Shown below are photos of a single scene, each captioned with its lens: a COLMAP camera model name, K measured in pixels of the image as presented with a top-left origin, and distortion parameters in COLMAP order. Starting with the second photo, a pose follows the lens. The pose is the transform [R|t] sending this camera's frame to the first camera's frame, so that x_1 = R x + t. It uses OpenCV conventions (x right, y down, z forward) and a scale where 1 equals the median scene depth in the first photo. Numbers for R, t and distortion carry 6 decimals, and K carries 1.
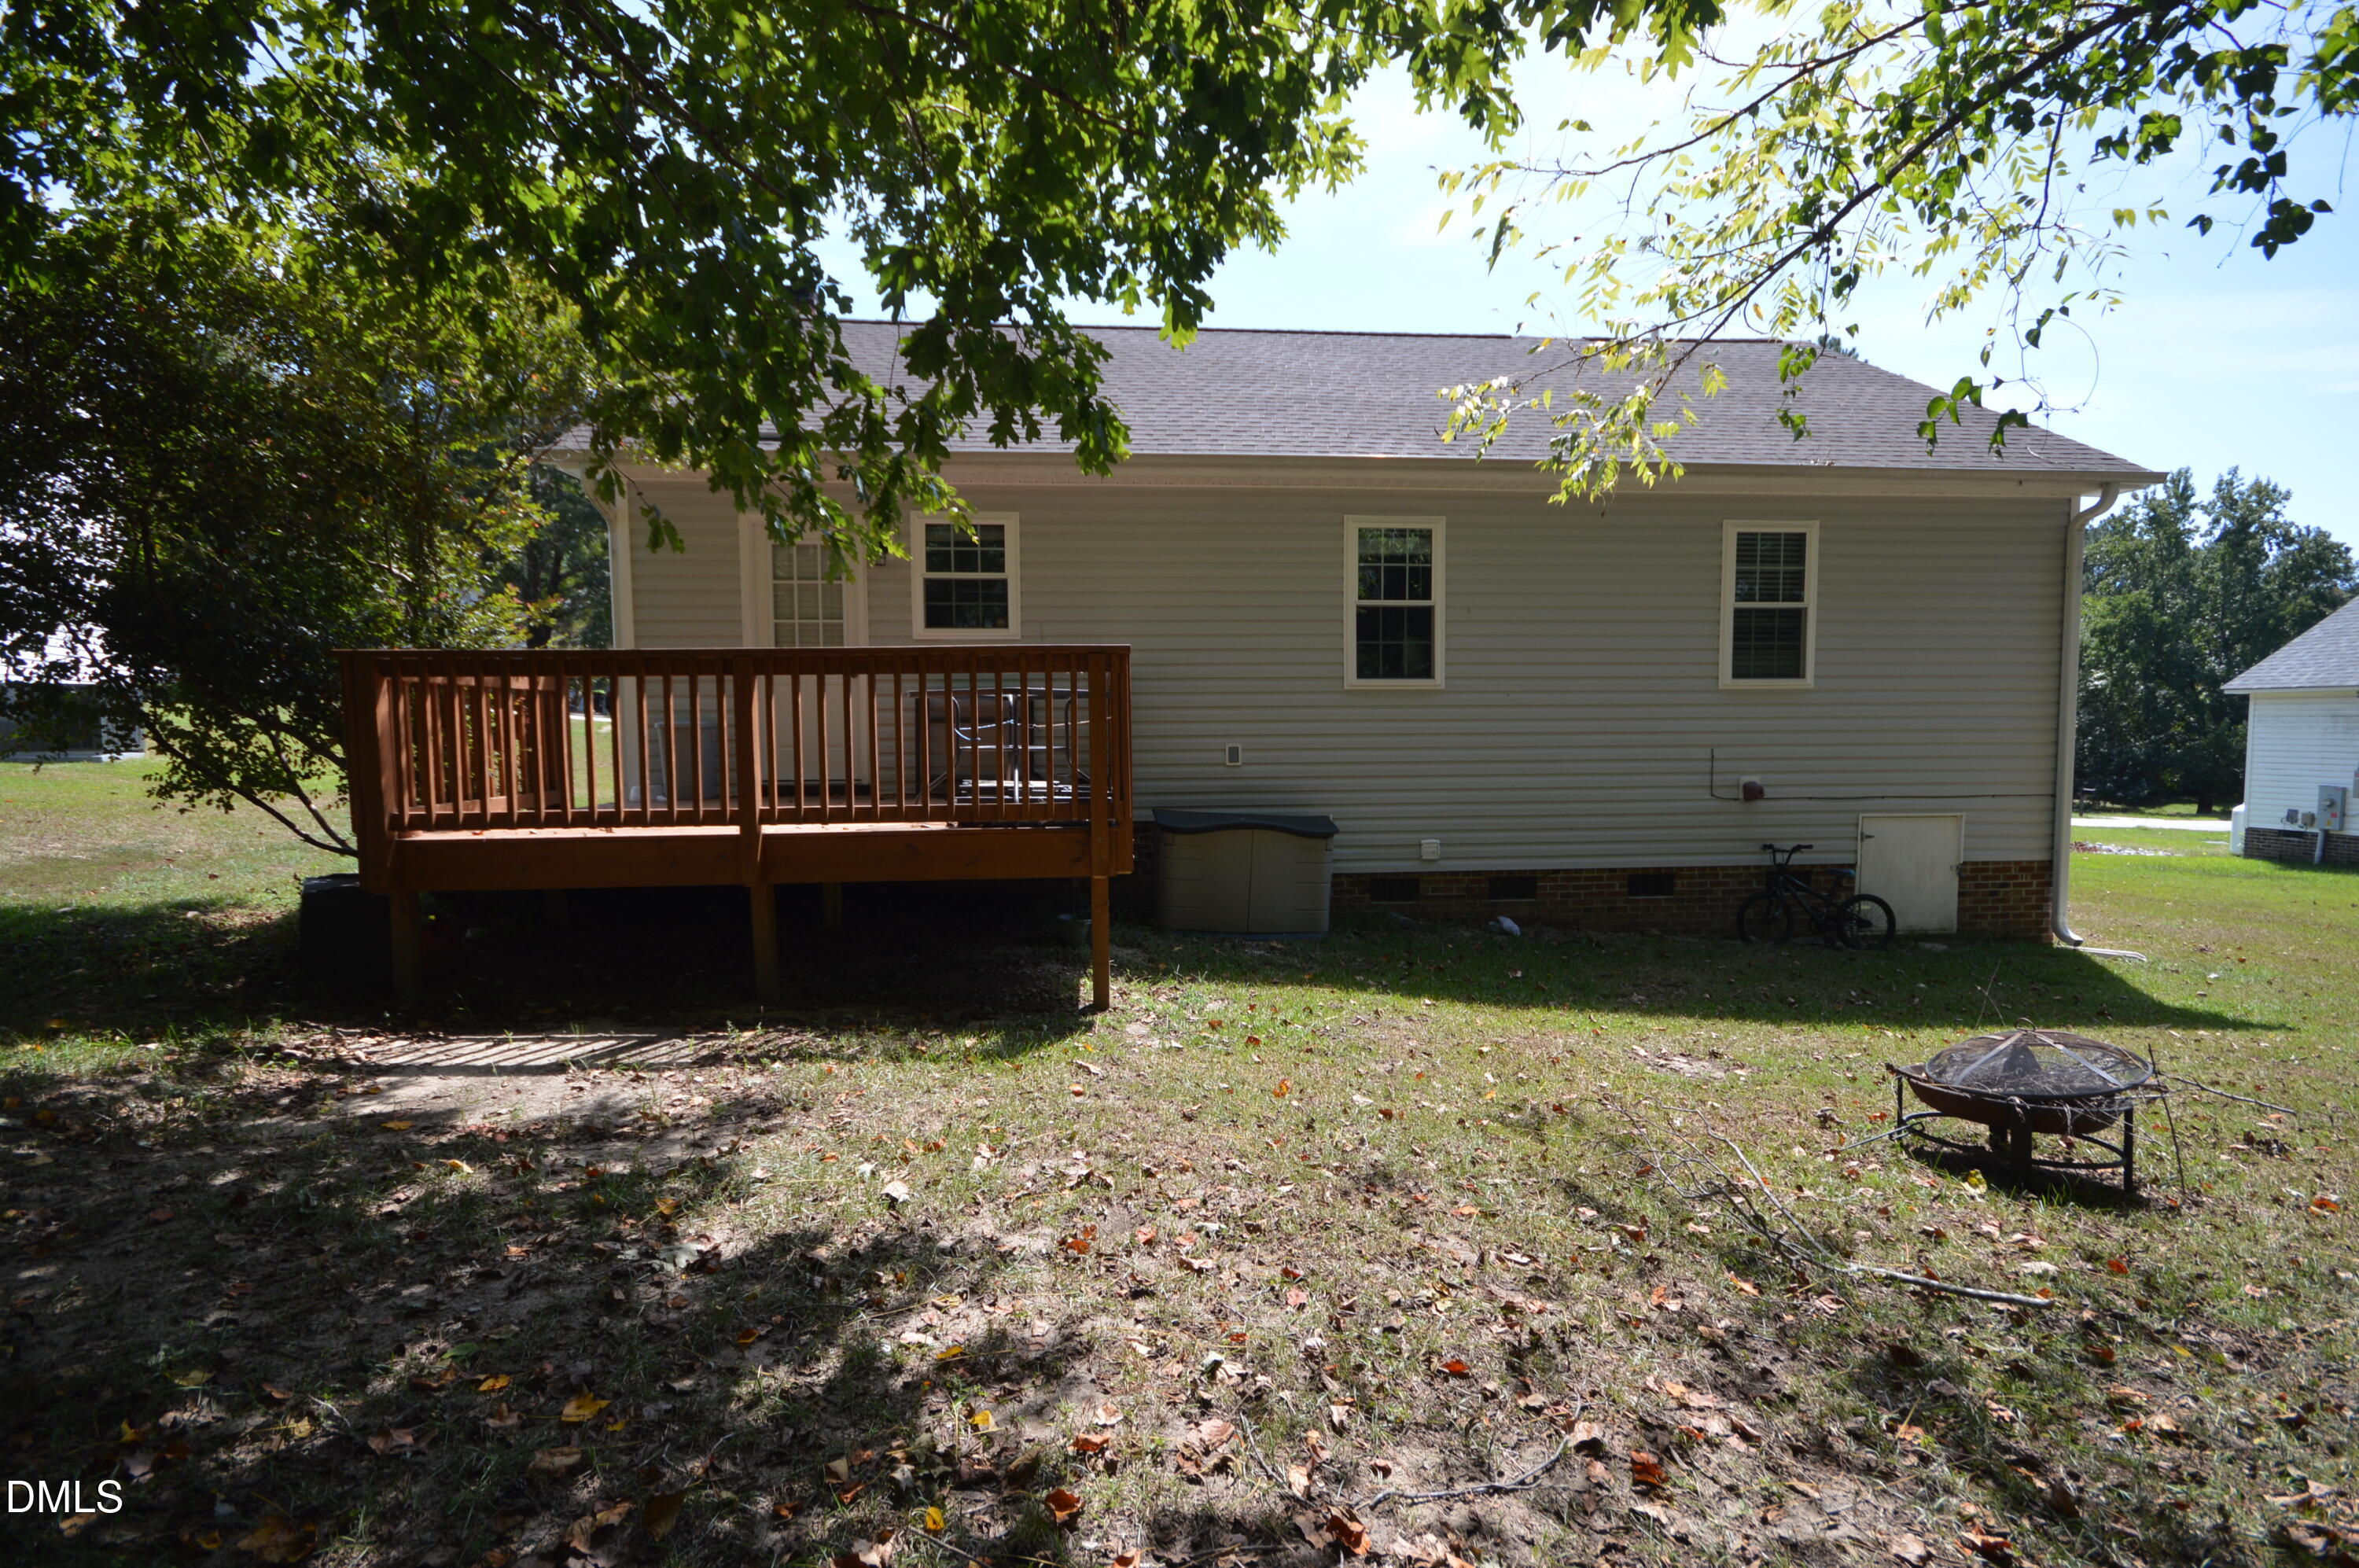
lens RADIAL K [[1018.1, 0, 1179.8], [0, 1018.1, 790.6], [0, 0, 1]] dist [0.001125, 0.000089]
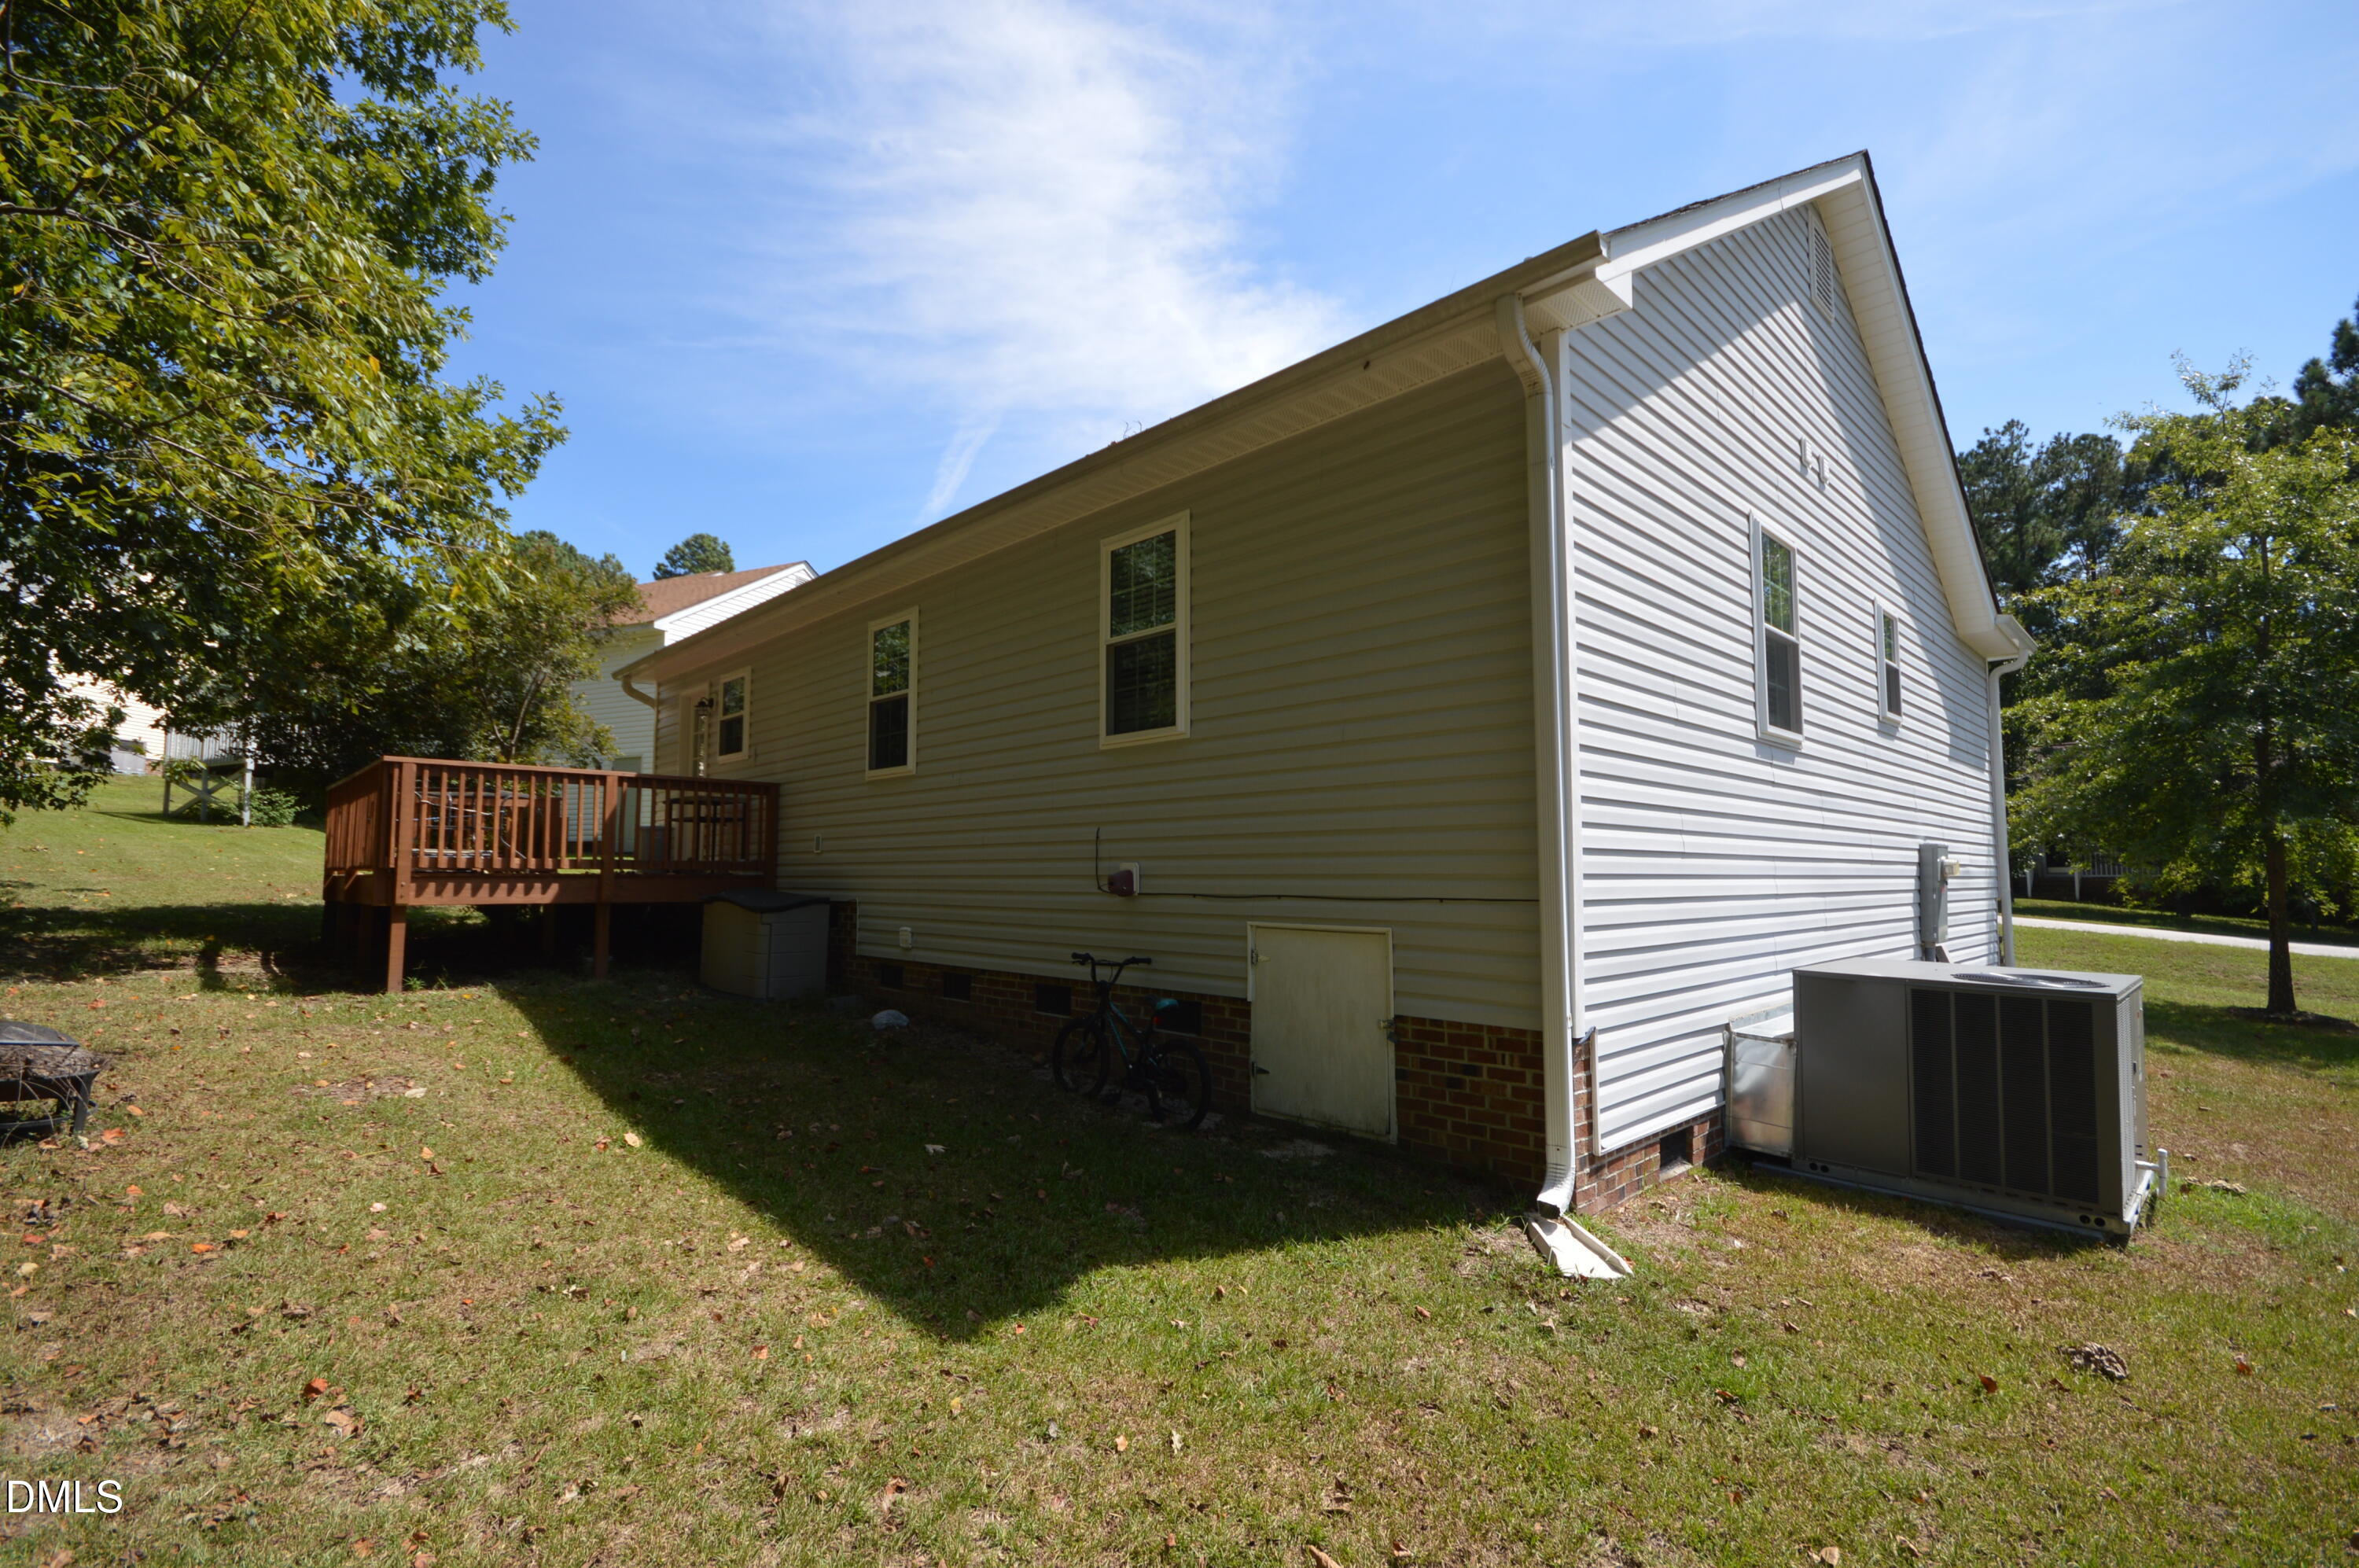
lens RADIAL K [[1052.9, 0, 1179.9], [0, 1052.9, 792.4], [0, 0, 1]] dist [-0.001785, -0.001178]
pose [[0.628953, -0.055211, -0.775480, 1.192902], [-0.047176, 0.992927, -0.108954, 0.016826], [0.776011, 0.105111, 0.621900, 0.551224]]
